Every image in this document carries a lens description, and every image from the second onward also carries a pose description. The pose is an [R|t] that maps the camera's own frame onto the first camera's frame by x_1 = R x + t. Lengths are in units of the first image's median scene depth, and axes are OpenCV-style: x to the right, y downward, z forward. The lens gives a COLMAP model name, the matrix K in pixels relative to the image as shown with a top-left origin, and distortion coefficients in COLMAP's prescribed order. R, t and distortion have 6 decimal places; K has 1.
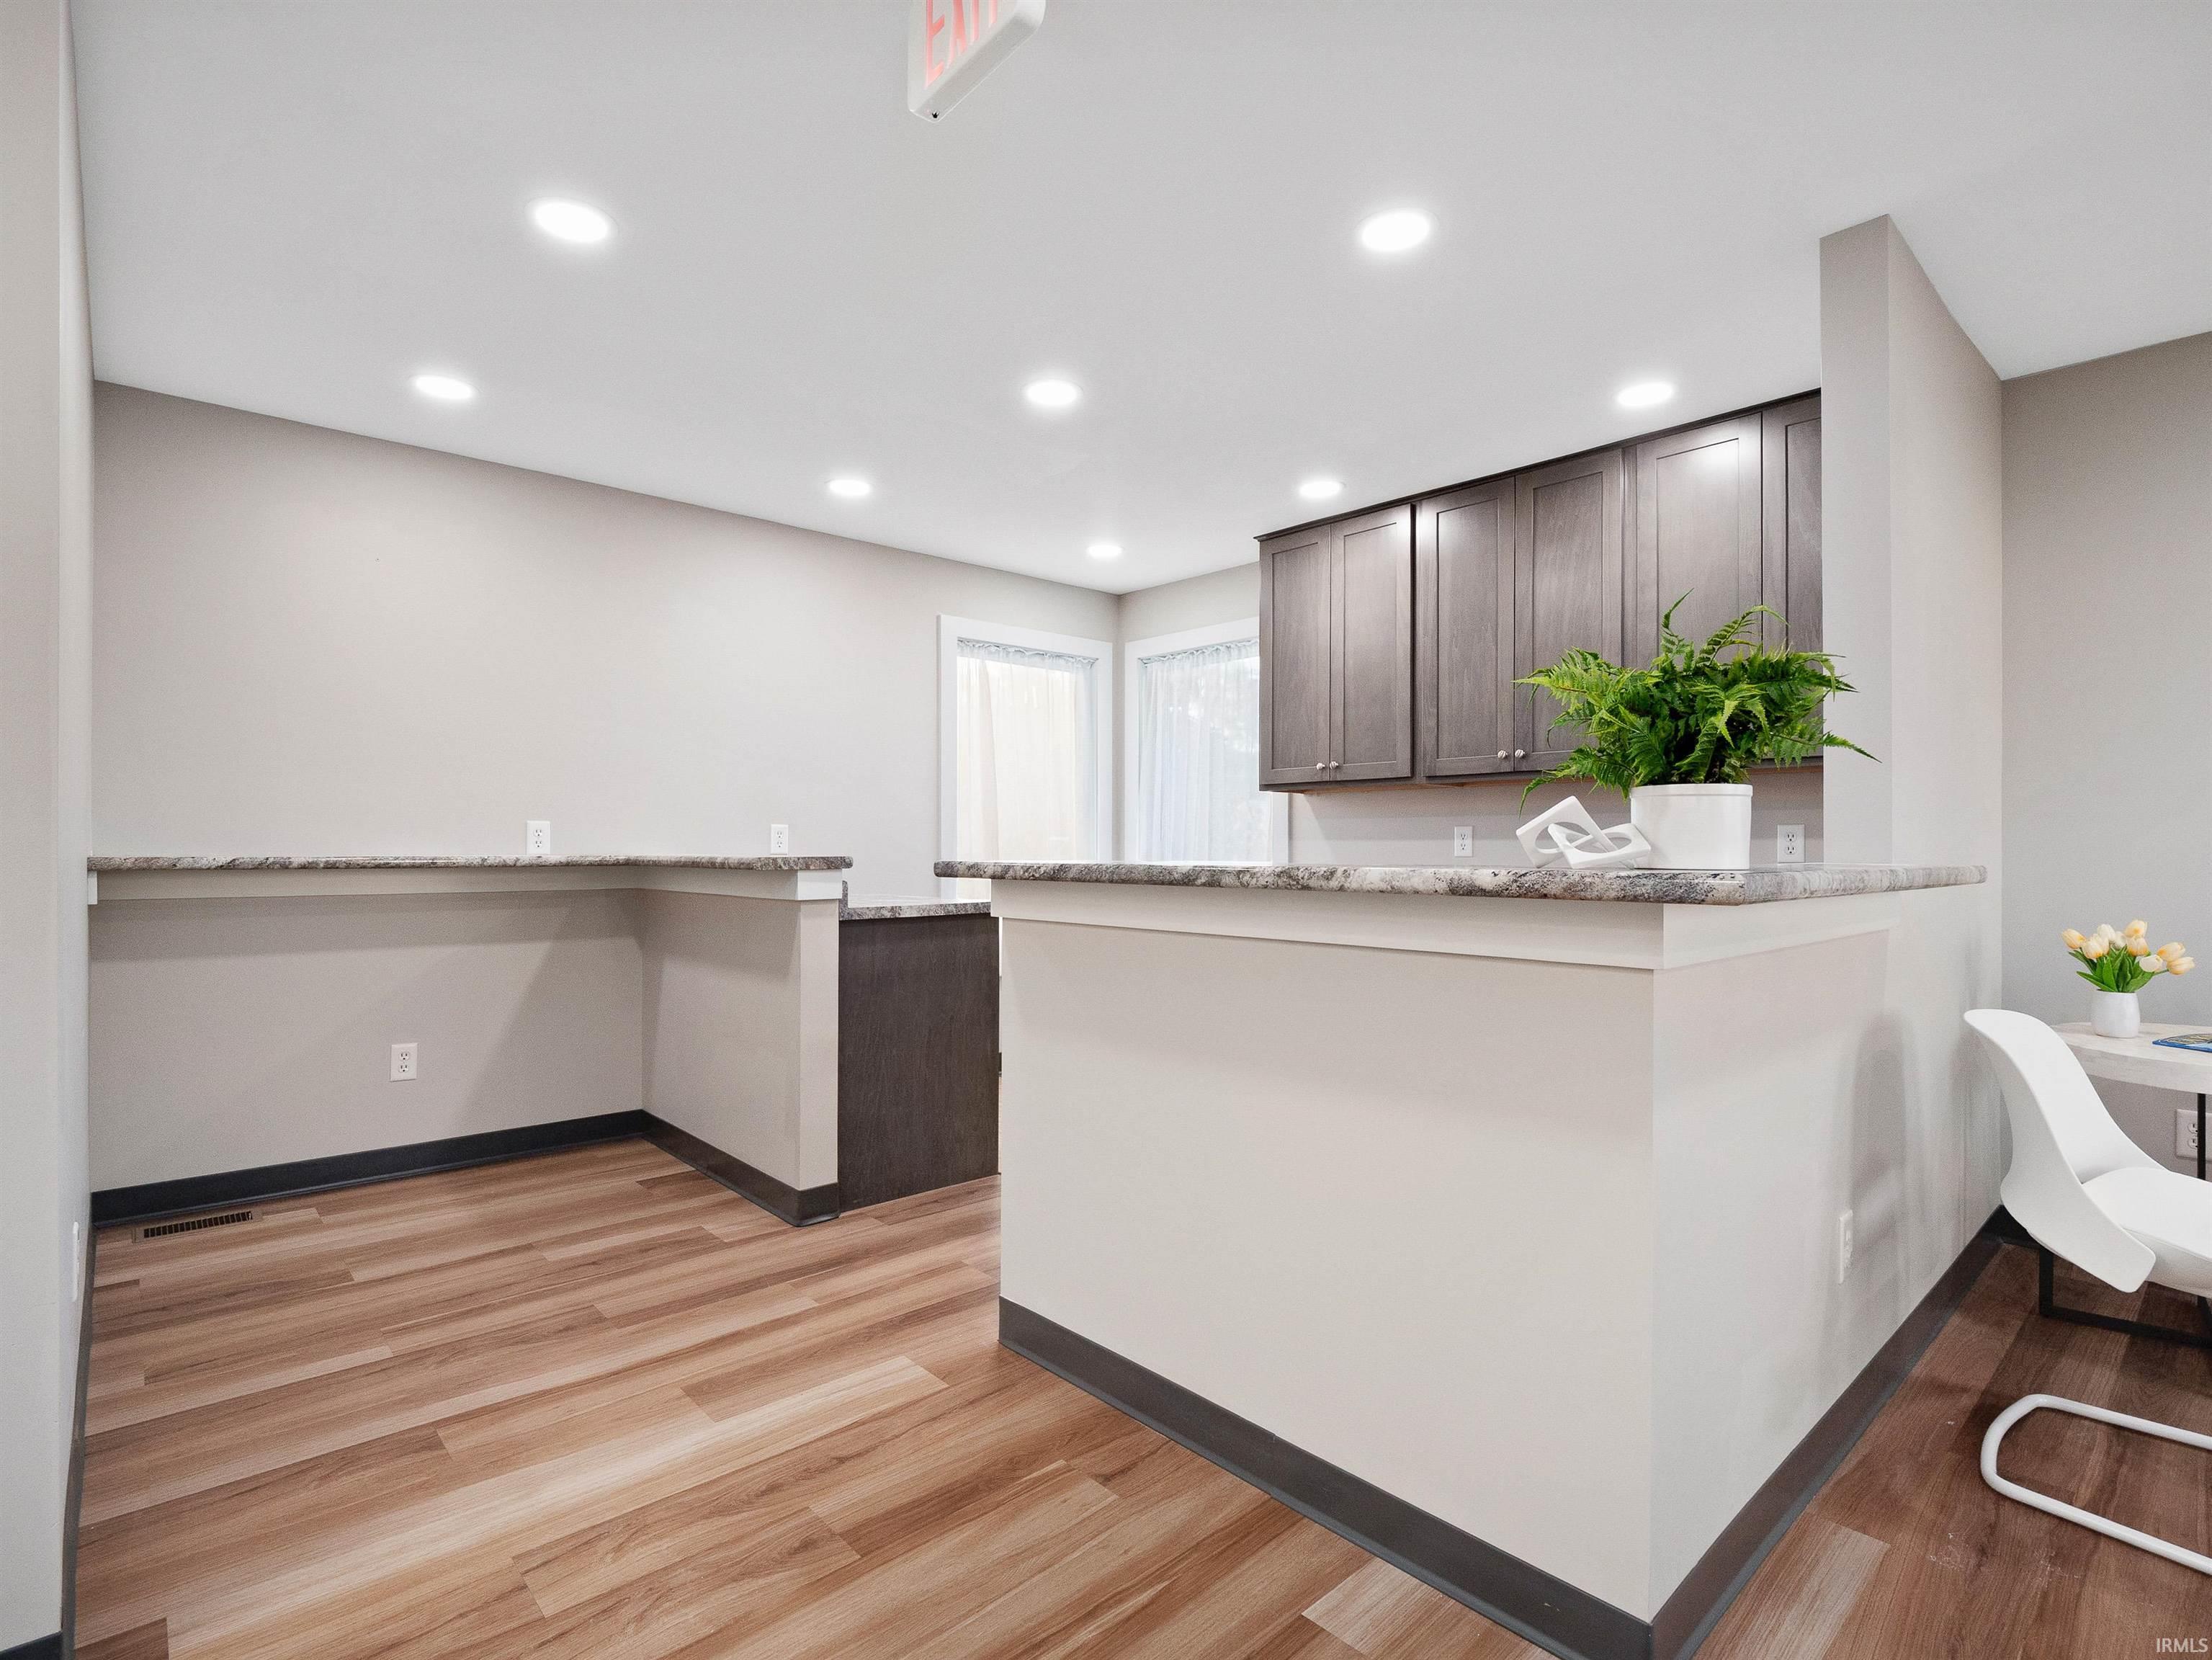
lens RADIAL K [[1105.8, 0, 1097.0], [0, 1105.8, 846.9], [0, 0, 1]] dist [-0.006983, 0.000536]
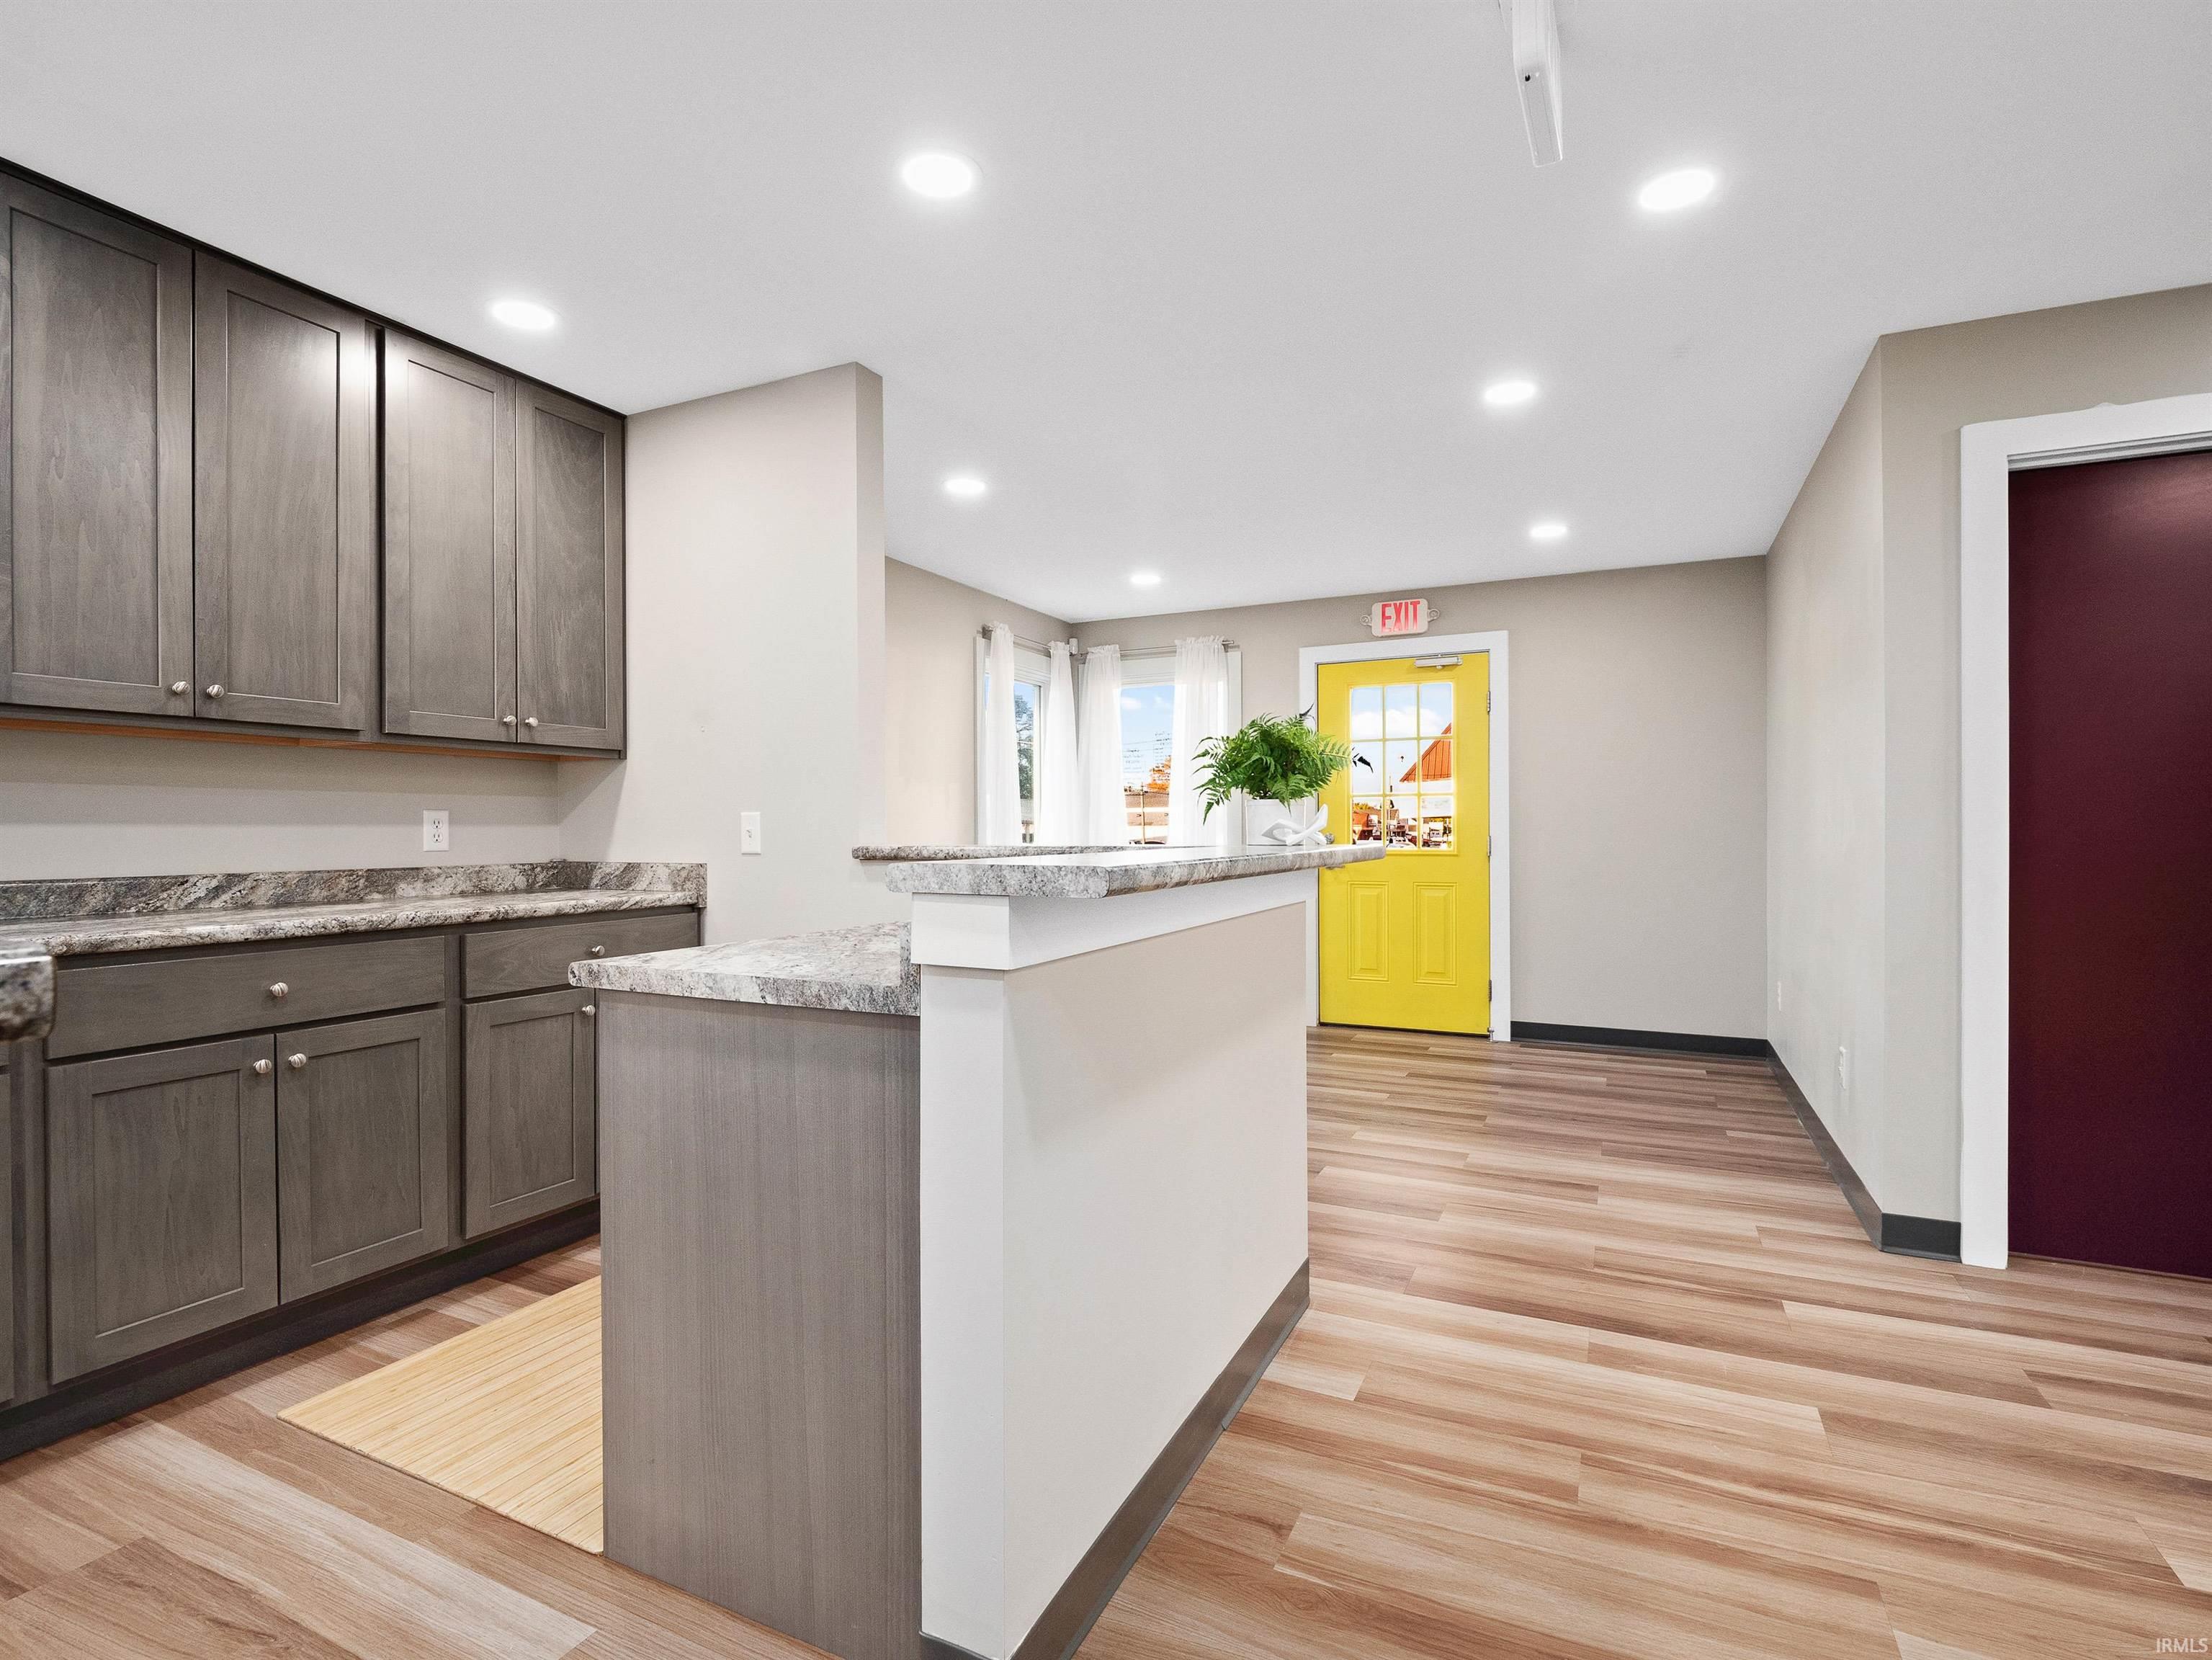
lens RADIAL K [[1070.5, 0, 1119.3], [0, 1070.5, 829.6], [0, 0, 1]] dist [0.001095, -0.000039]
pose [[-0.381690, -0.001147, 0.924290, -0.547534], [0.002431, 0.999995, 0.002245, -0.006219], [-0.924287, 0.003104, -0.381685, 1.049702]]
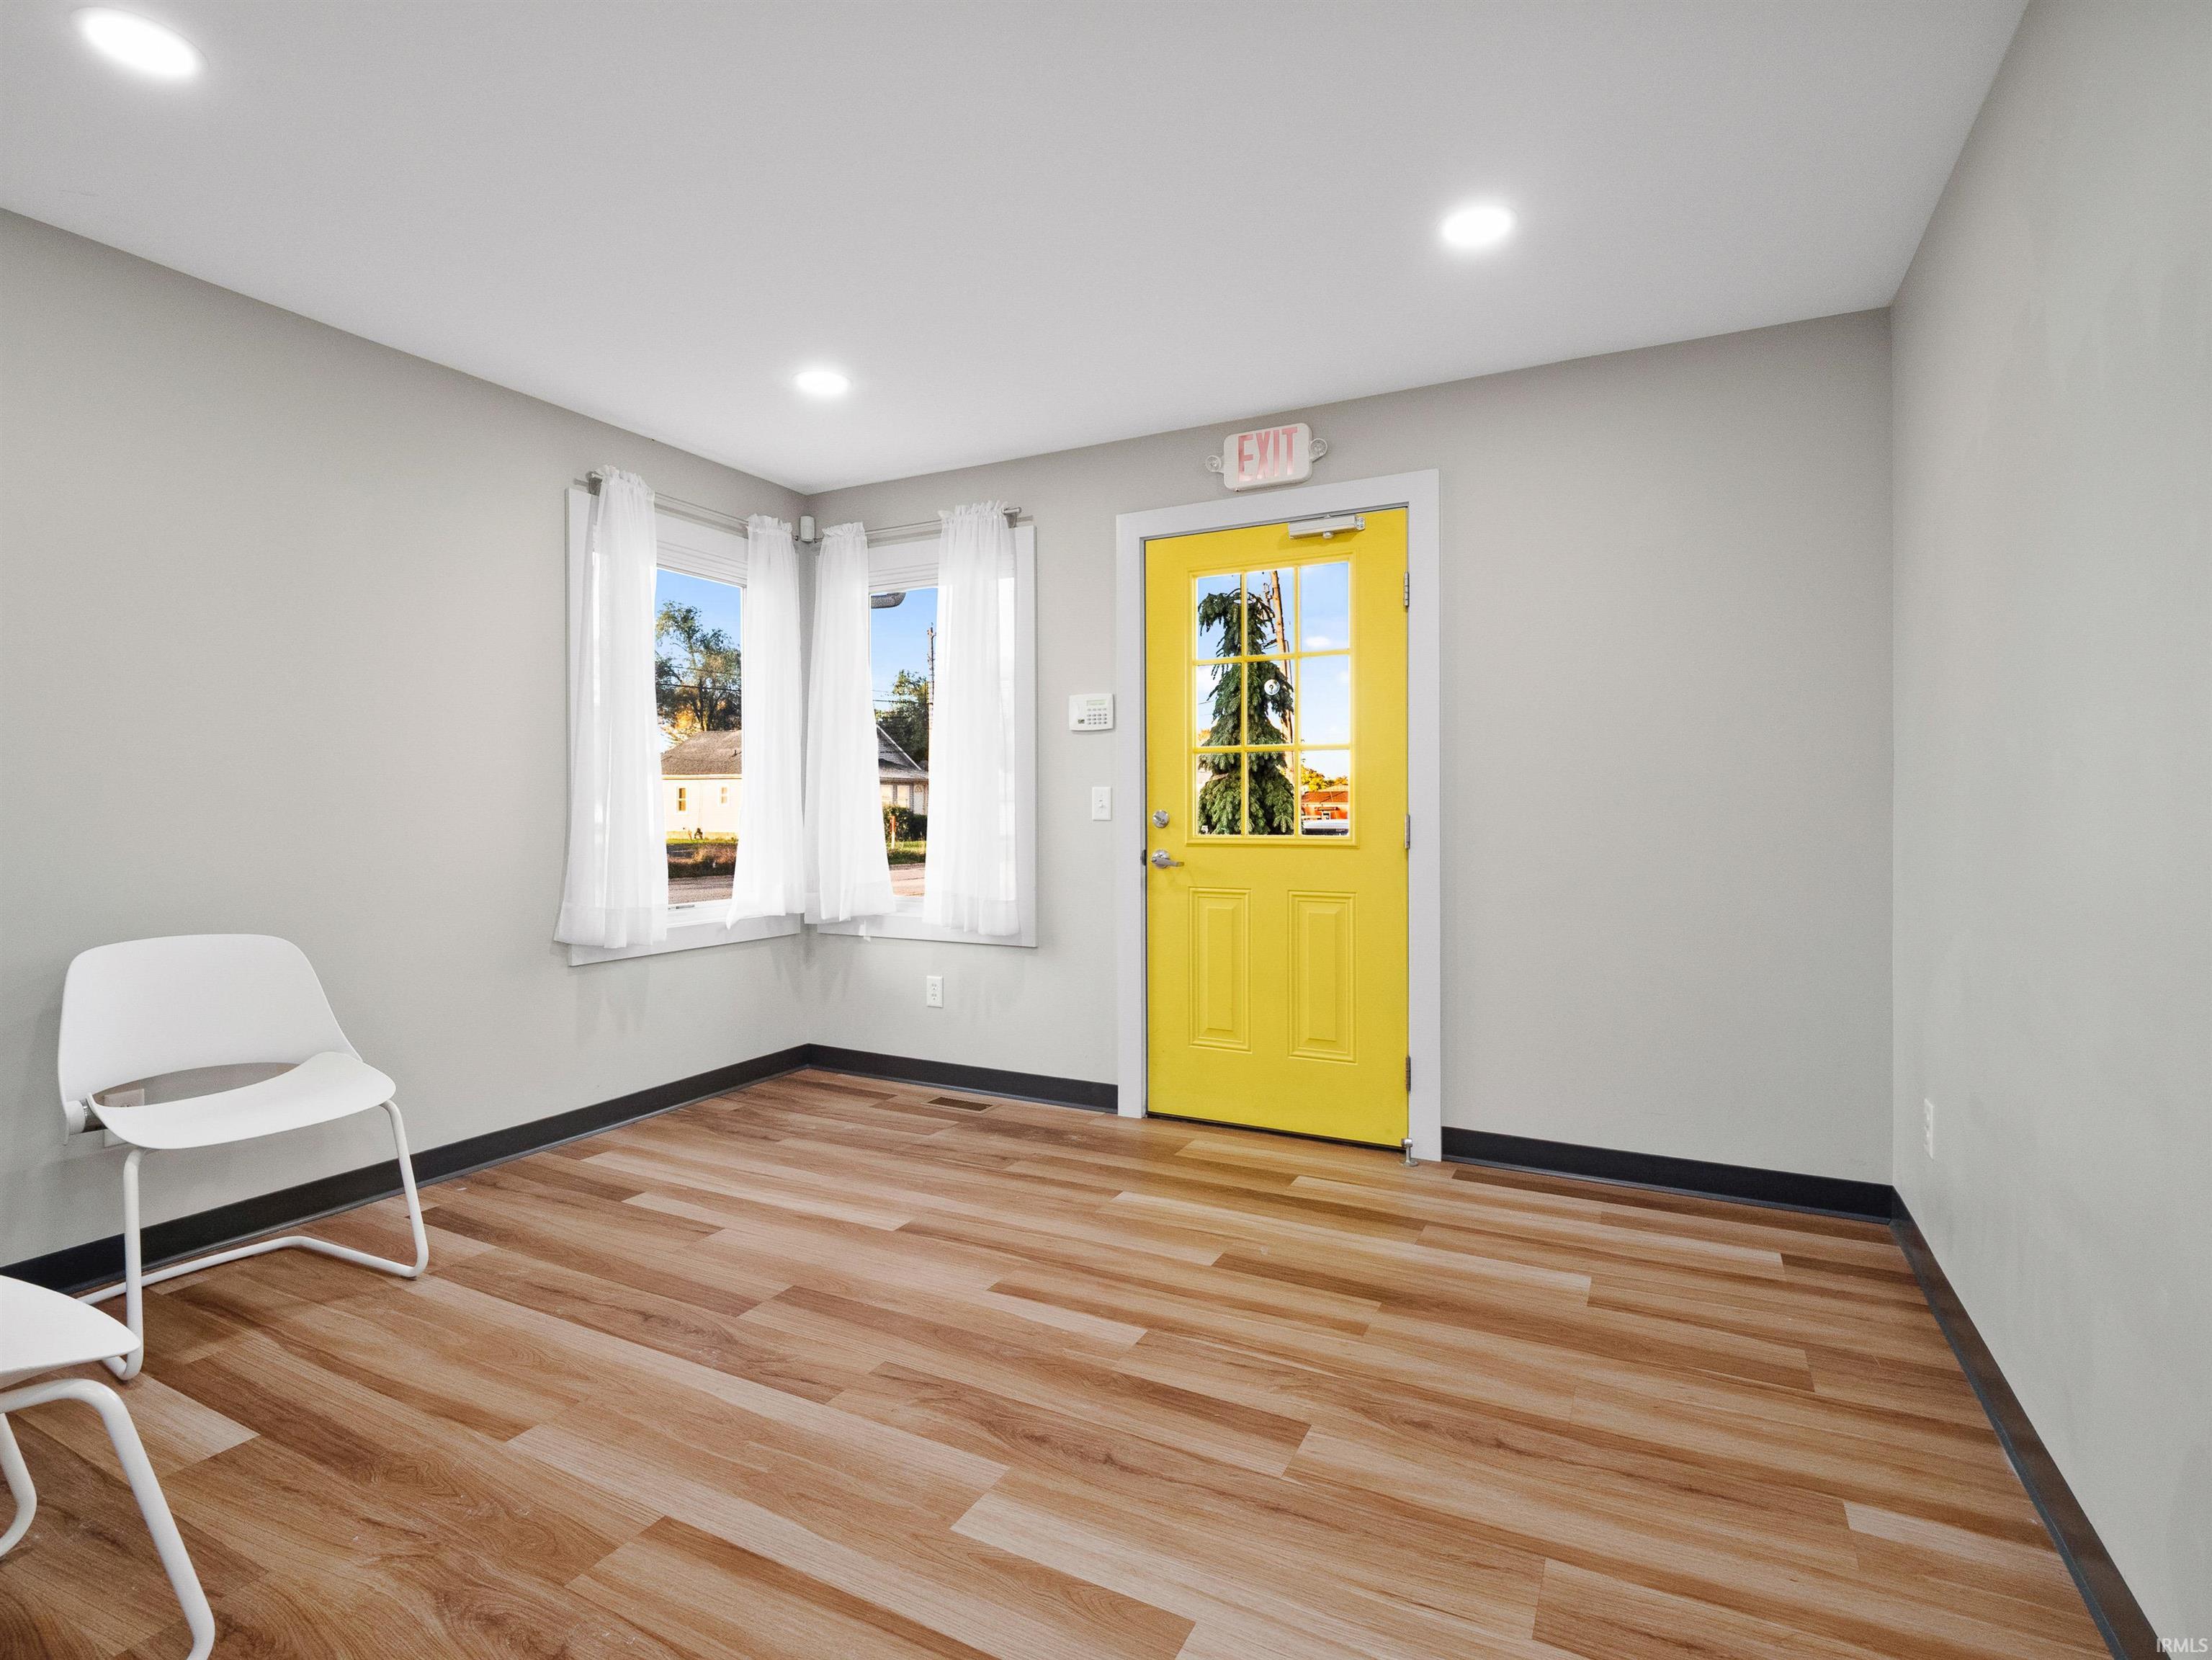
lens RADIAL K [[1087.4, 0, 1104.1], [0, 1087.4, 808.2], [0, 0, 1]] dist [-0.006349, -0.001885]
pose [[-0.346503, -0.004393, 0.938039, 0.060802], [0.000114, 0.999989, 0.004725, -0.000981], [-0.938049, 0.001744, -0.346498, 0.335882]]
